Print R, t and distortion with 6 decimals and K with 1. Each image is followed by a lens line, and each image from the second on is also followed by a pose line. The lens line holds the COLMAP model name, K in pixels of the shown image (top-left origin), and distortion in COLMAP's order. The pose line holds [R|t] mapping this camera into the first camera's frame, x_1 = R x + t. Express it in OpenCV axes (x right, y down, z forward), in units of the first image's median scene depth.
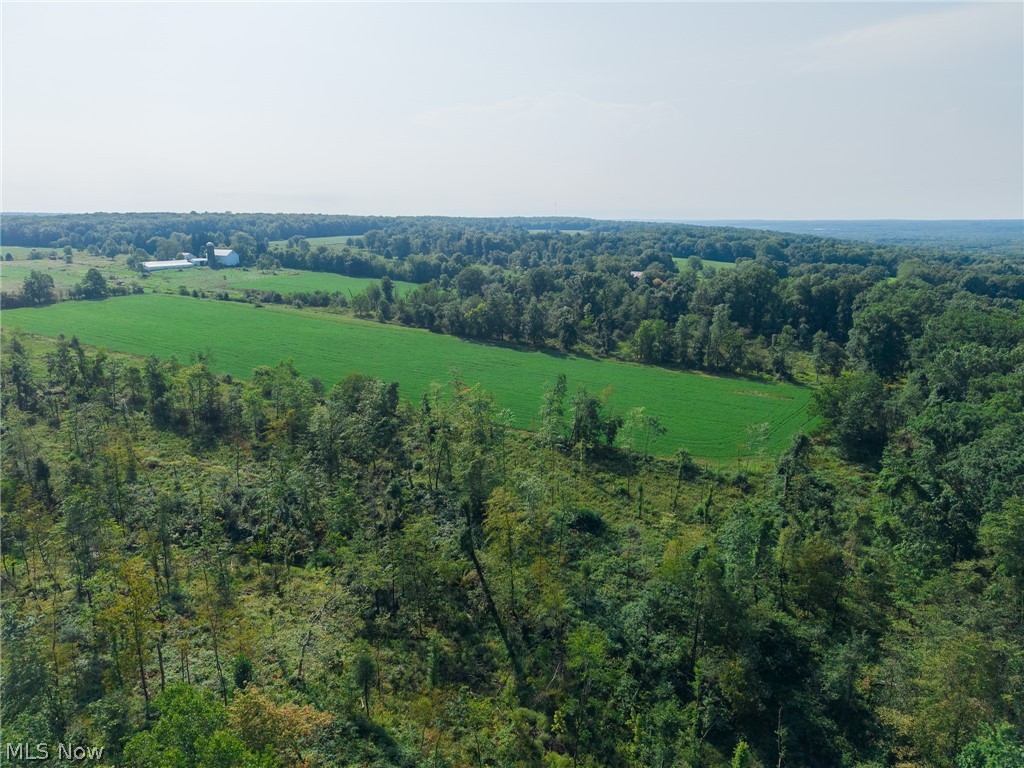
lens RADIAL K [[686.4, 0, 510.2], [0, 686.4, 386.0], [0, 0, 1]] dist [0.023033, -0.020641]
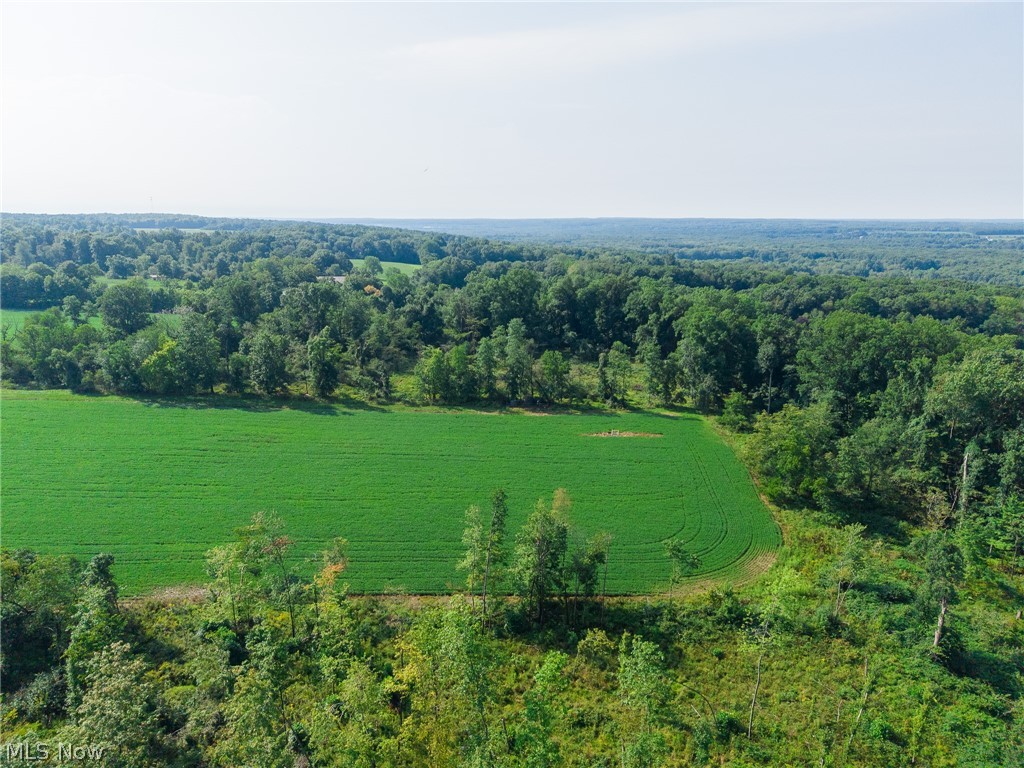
lens RADIAL K [[686.4, 0, 511.9], [0, 686.4, 382.3], [0, 0, 1]] dist [0.023033, -0.020641]
pose [[0.850792, -0.120314, 0.511545, -0.101808], [0.121828, 0.992076, 0.030711, -0.062444], [-0.511186, 0.036192, 0.858708, 0.283144]]
